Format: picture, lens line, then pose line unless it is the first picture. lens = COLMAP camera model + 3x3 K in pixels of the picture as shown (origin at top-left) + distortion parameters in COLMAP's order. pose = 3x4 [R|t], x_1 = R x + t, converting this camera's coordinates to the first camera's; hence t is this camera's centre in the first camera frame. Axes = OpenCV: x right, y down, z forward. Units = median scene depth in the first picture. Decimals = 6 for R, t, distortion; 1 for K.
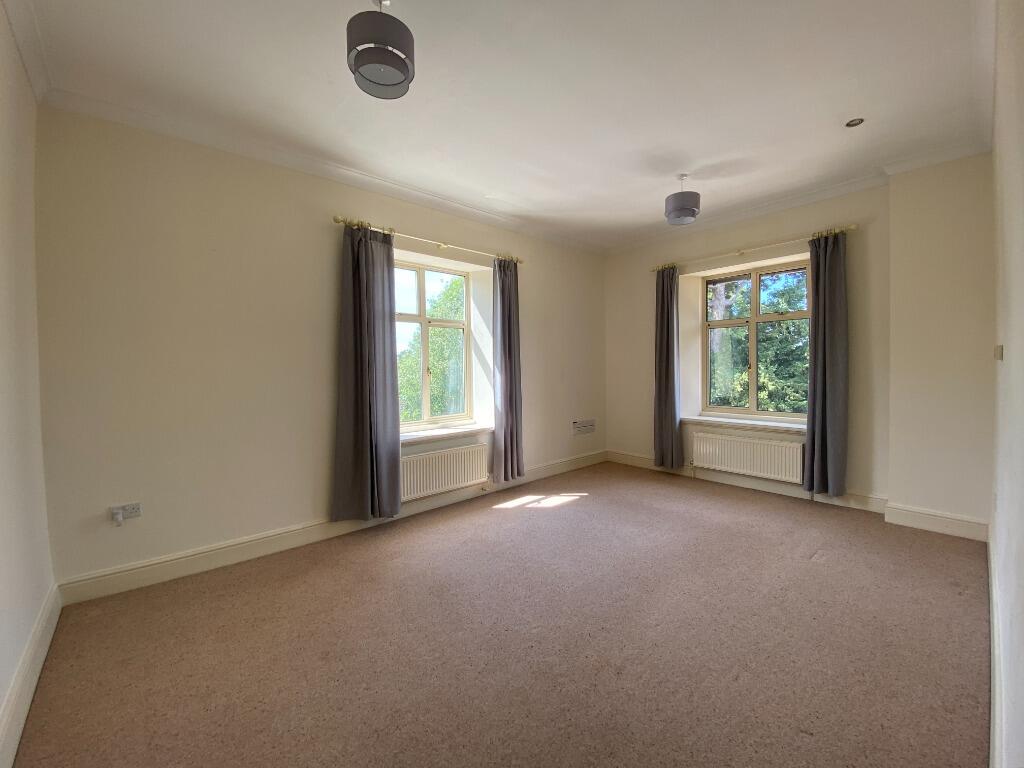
lens RADIAL K [[418.0, 0, 513.8], [0, 418.0, 379.0], [0, 0, 1]] dist [-0.016525, -0.001071]
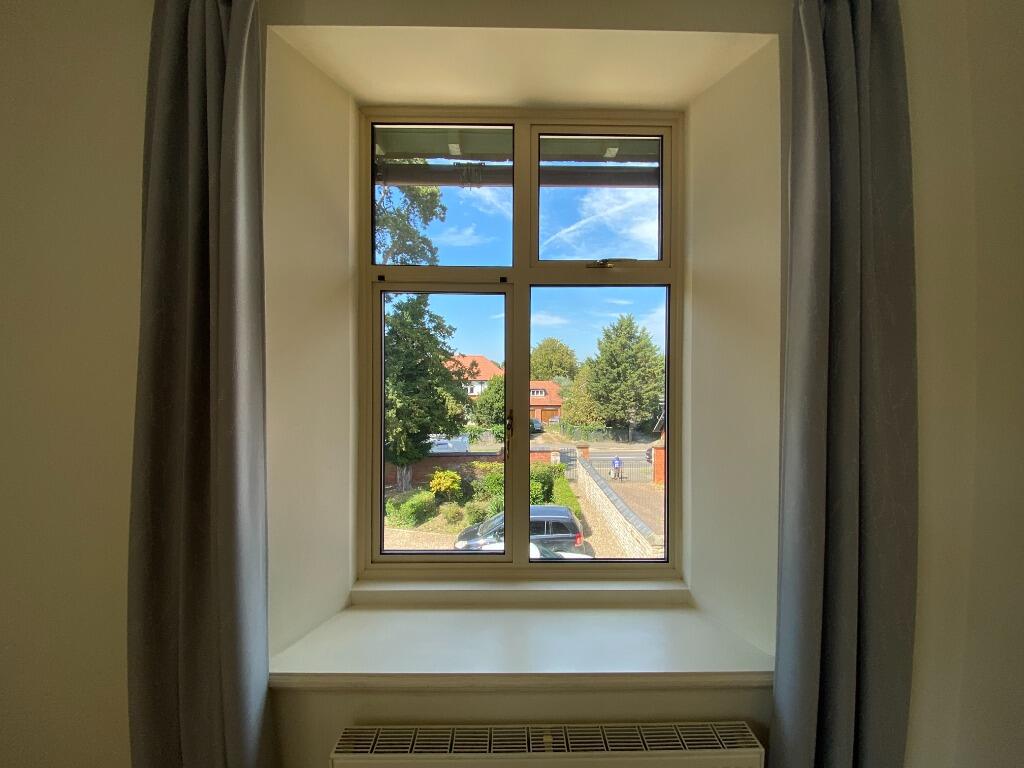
lens RADIAL K [[418.0, 0, 513.8], [0, 418.0, 383.7], [0, 0, 1]] dist [-0.016525, -0.001071]
pose [[0.651852, 0.001752, 0.758344, 0.079990], [0.016335, 0.999733, -0.016351, -0.006930], [-0.758170, 0.023046, 0.651649, 0.195085]]
